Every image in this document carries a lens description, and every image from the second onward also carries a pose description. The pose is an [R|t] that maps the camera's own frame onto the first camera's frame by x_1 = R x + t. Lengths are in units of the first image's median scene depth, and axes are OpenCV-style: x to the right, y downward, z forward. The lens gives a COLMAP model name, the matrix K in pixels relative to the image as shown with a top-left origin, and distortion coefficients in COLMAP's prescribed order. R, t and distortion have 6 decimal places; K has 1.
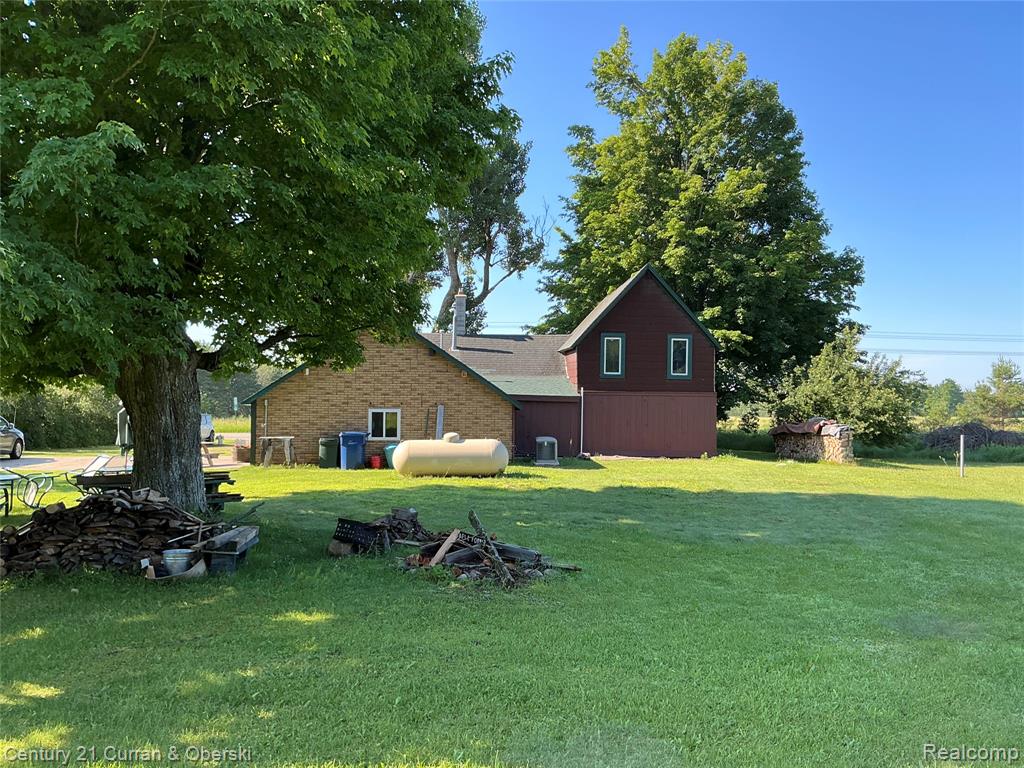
lens RADIAL K [[855.9, 0, 512.0], [0, 855.9, 384.0], [0, 0, 1]] dist [0.105131, -0.218194]
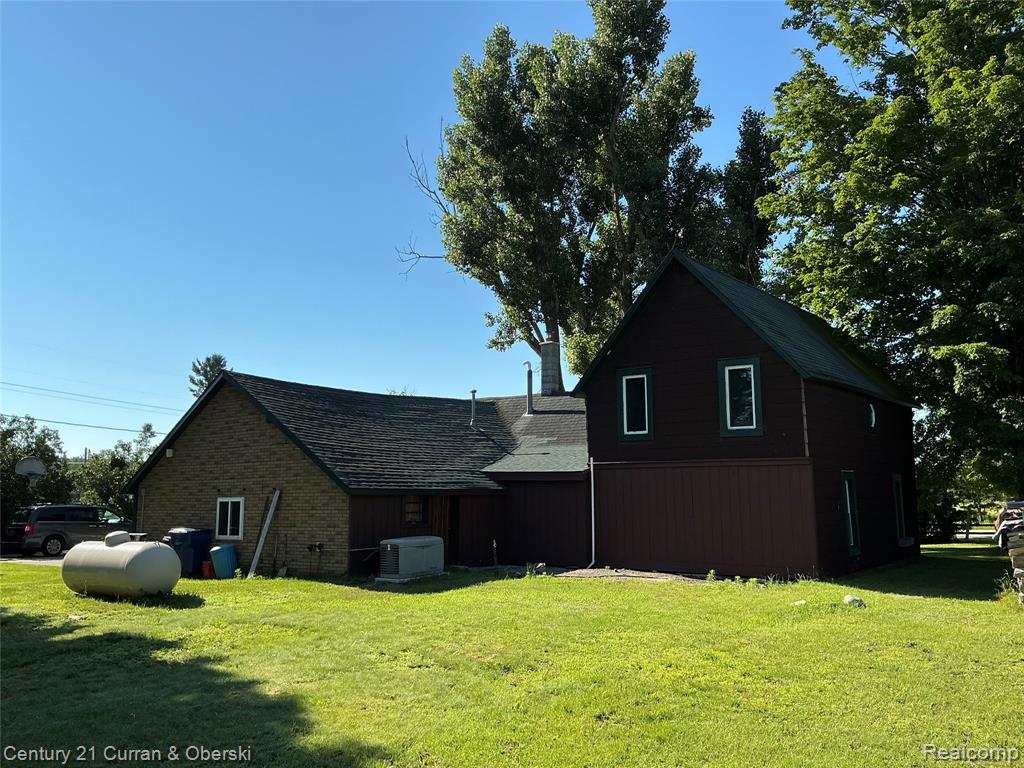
lens RADIAL K [[855.9, 0, 512.0], [0, 855.9, 384.0], [0, 0, 1]] dist [0.105131, -0.218194]
pose [[0.781960, -0.096580, -0.615800, 0.521230], [0.033873, 0.993048, -0.112733, 0.024030], [0.622407, 0.067293, 0.779796, 0.552345]]
